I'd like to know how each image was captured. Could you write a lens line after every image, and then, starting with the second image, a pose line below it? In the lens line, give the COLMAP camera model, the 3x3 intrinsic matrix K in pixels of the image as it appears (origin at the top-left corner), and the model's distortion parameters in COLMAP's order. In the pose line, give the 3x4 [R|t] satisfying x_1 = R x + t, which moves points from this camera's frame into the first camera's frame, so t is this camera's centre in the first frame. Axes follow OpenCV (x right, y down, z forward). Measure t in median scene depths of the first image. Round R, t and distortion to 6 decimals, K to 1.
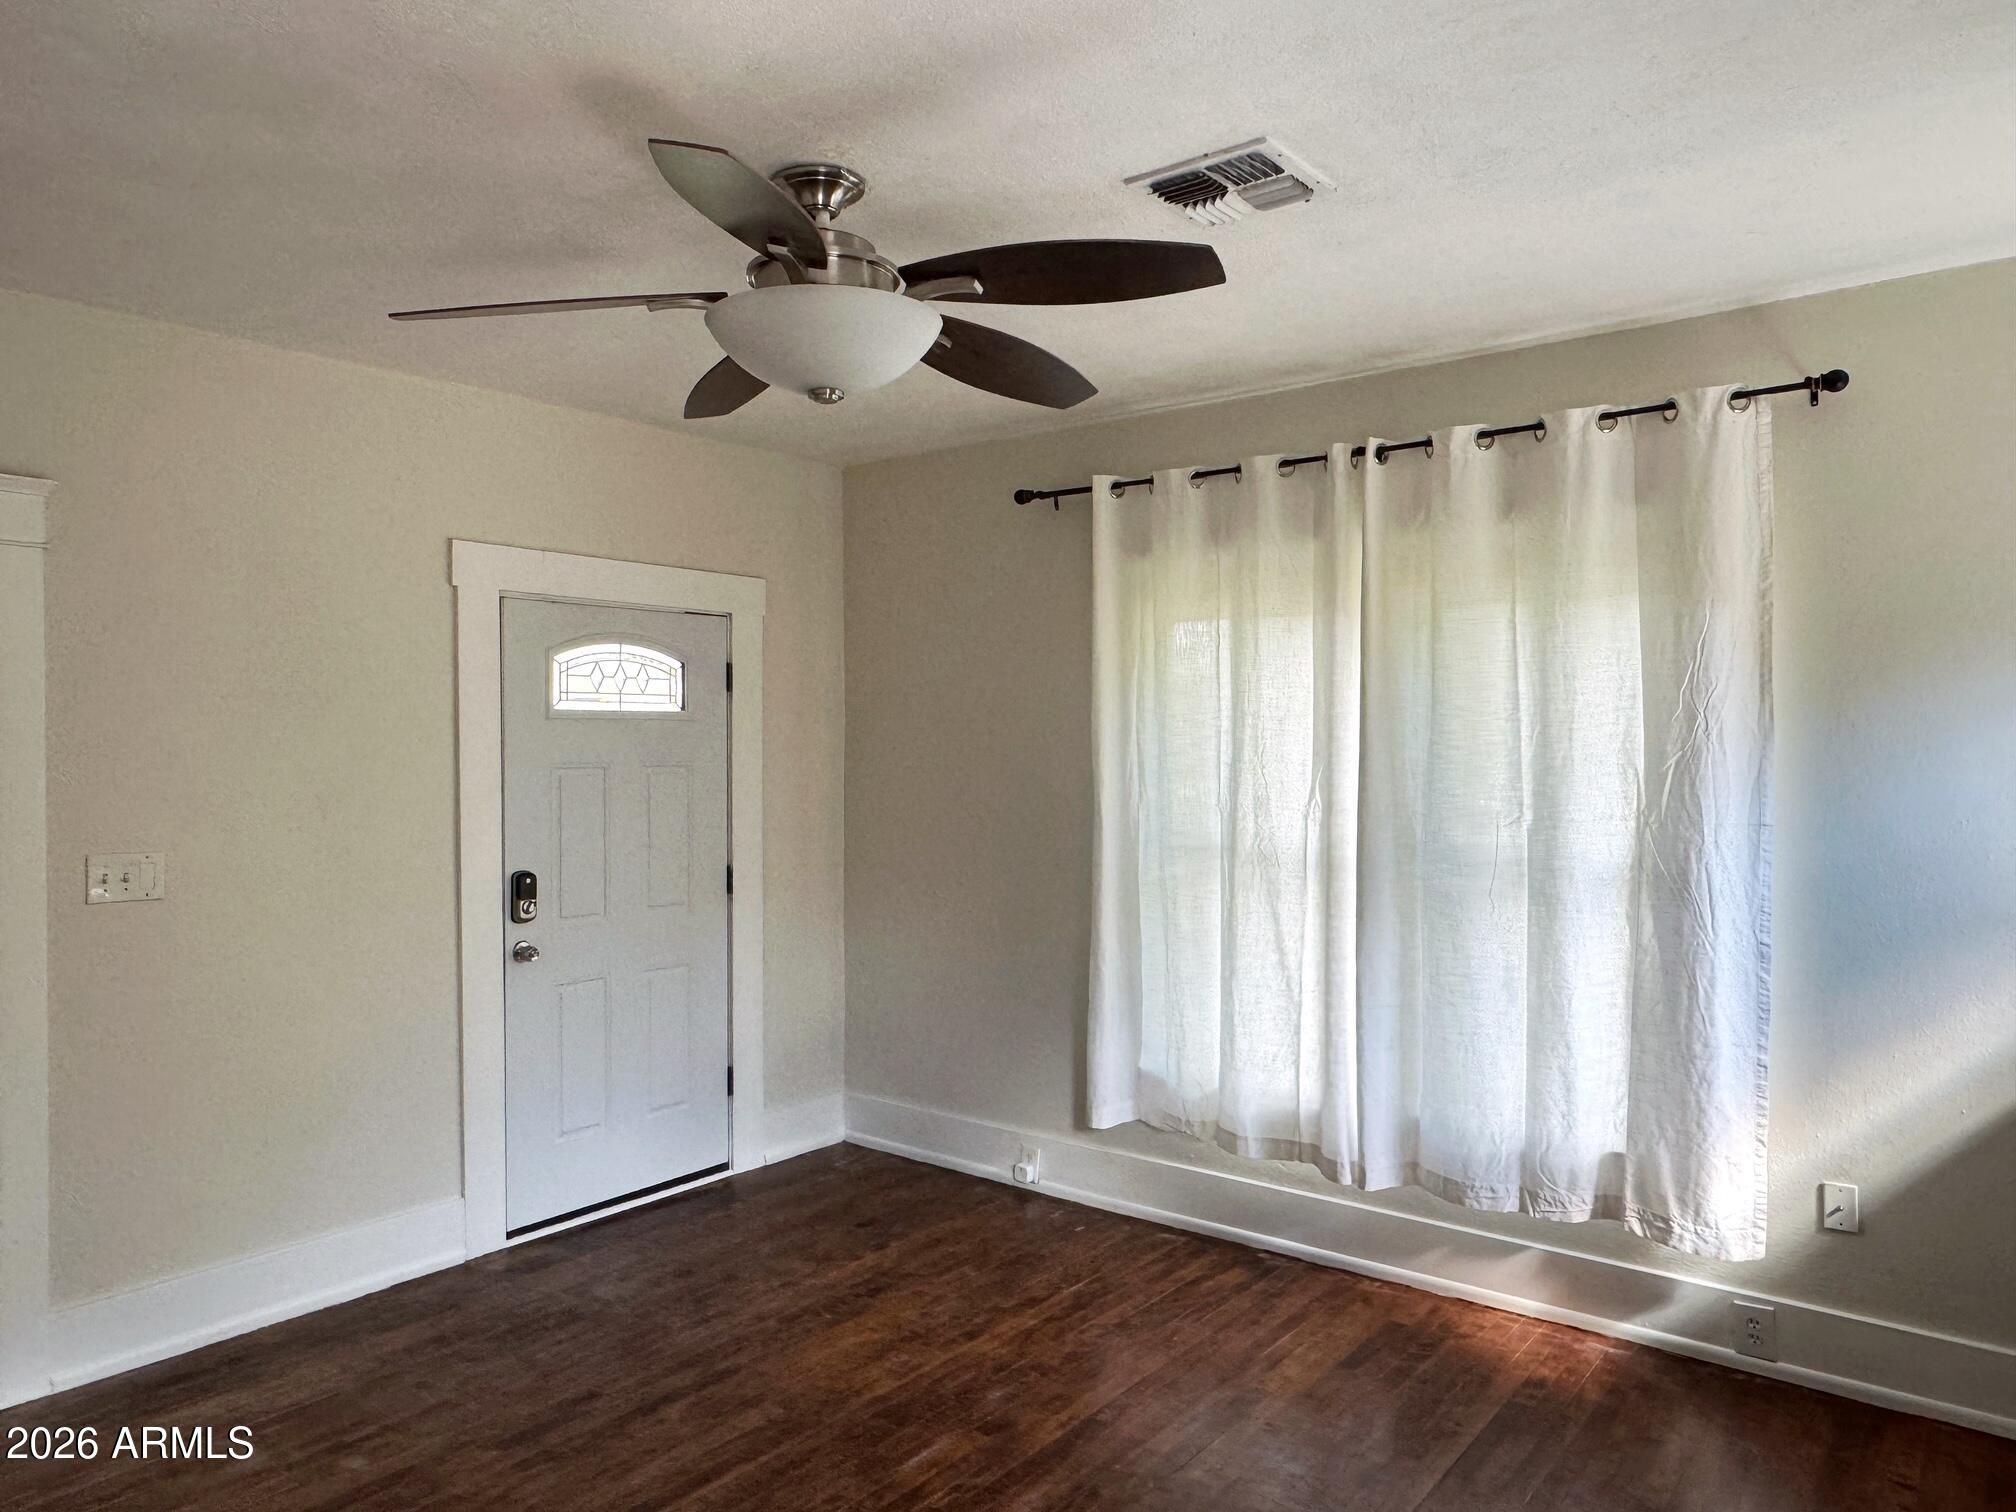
lens RADIAL K [[1356.7, 0, 1015.5], [0, 1356.7, 765.1], [0, 0, 1]] dist [-0.005711, 0.003250]
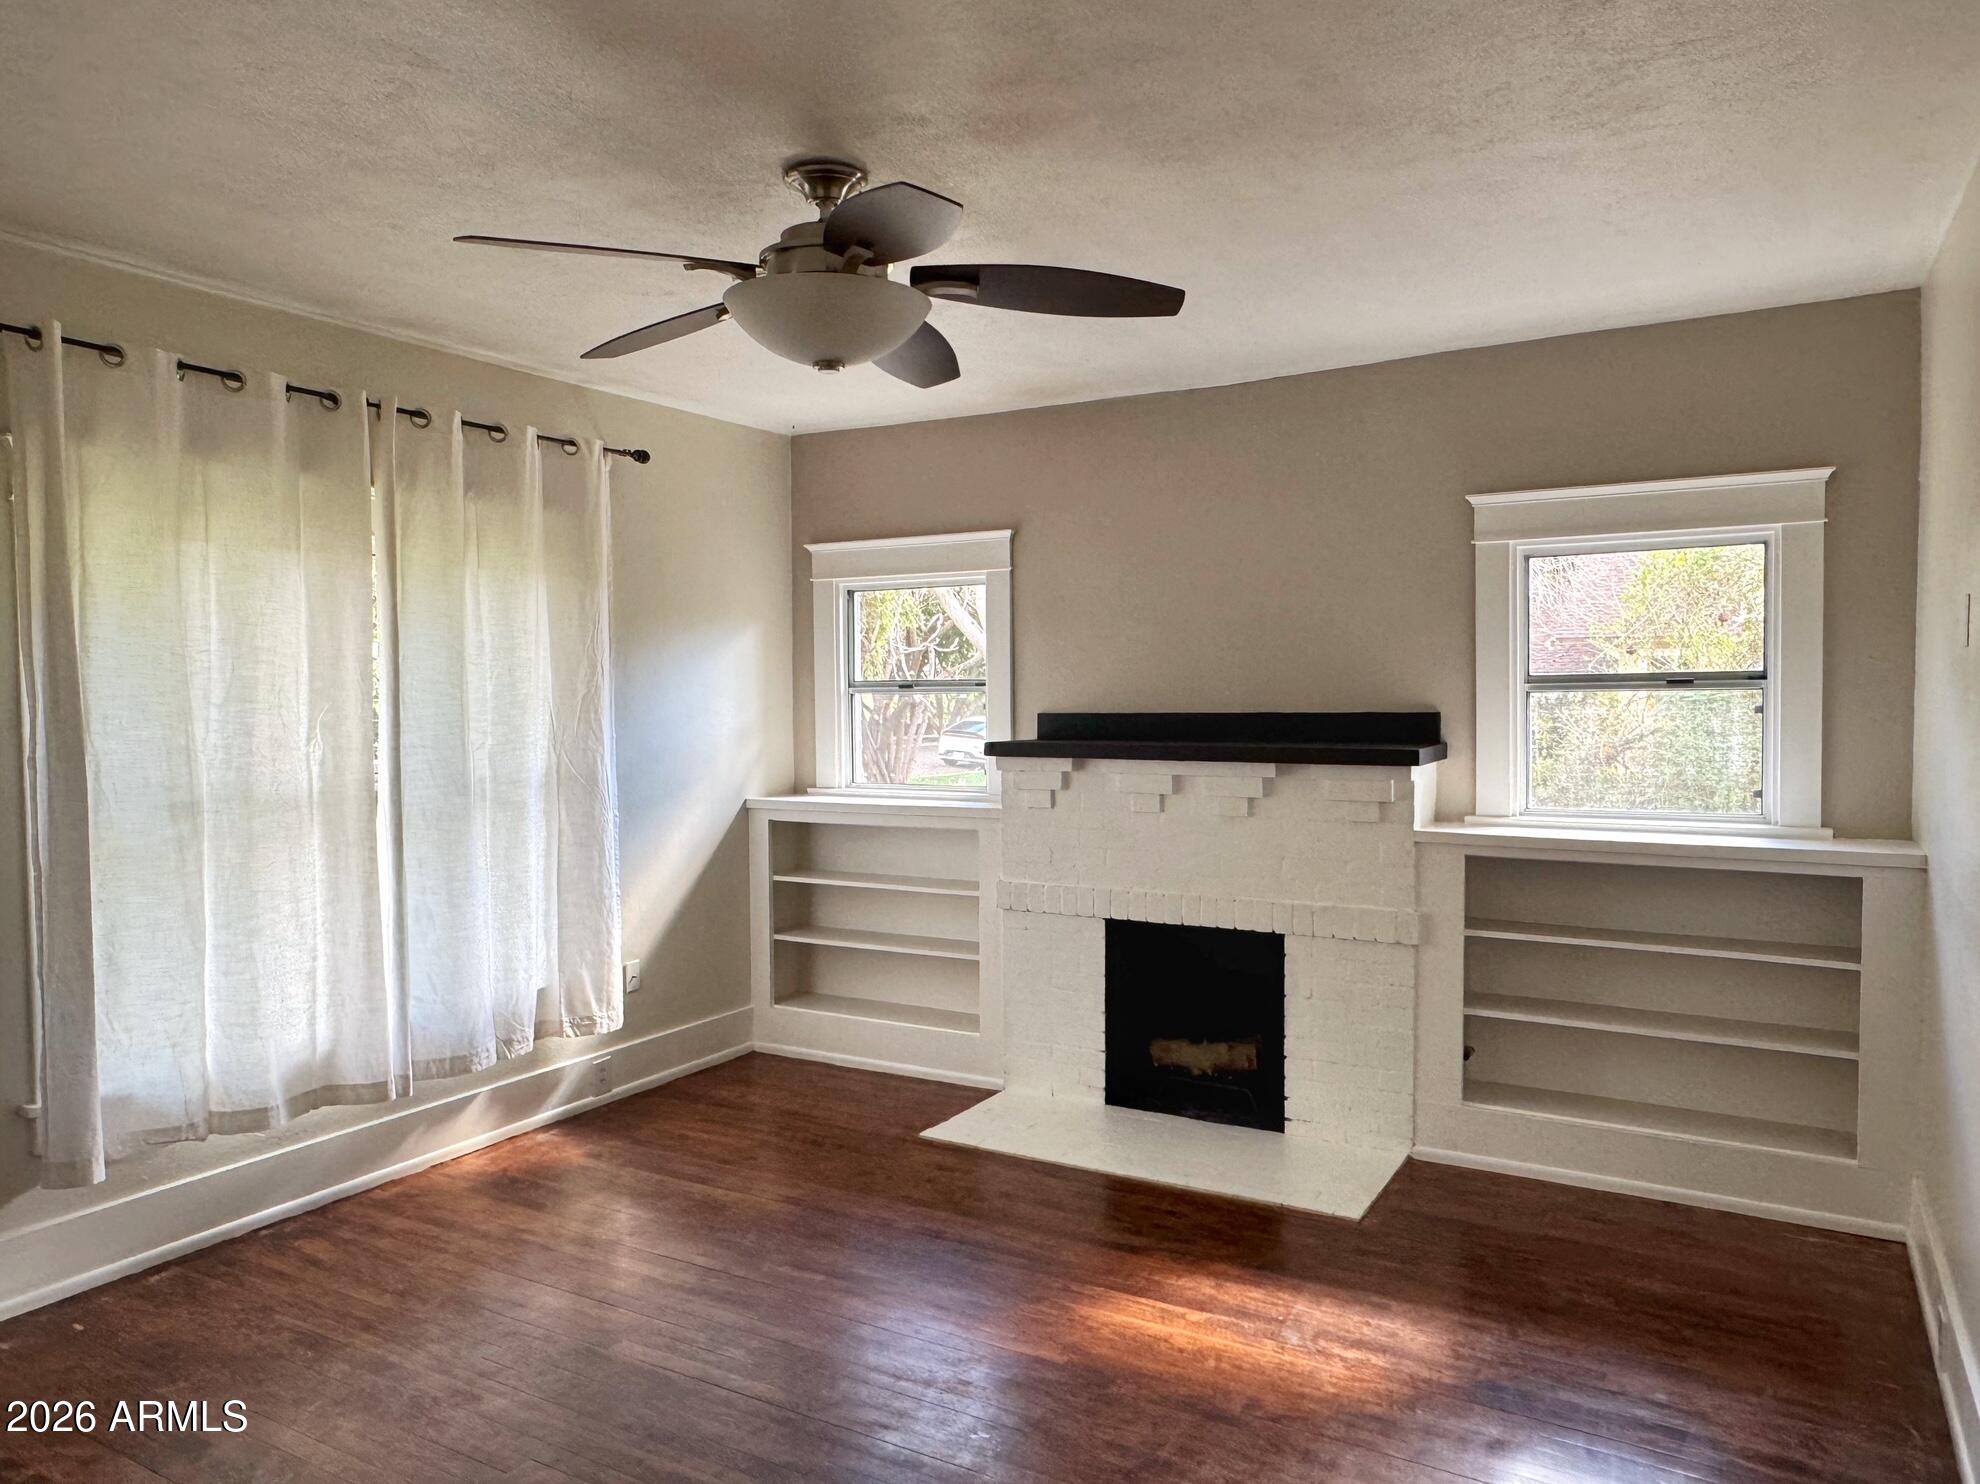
lens RADIAL K [[1332.5, 0, 997.5], [0, 1332.5, 731.2], [0, 0, 1]] dist [-0.005711, 0.003250]
pose [[-0.134418, -0.032734, 0.990384, -0.852492], [0.015962, 0.999253, 0.035193, -0.007151], [-0.990796, 0.020539, -0.133795, 0.674834]]
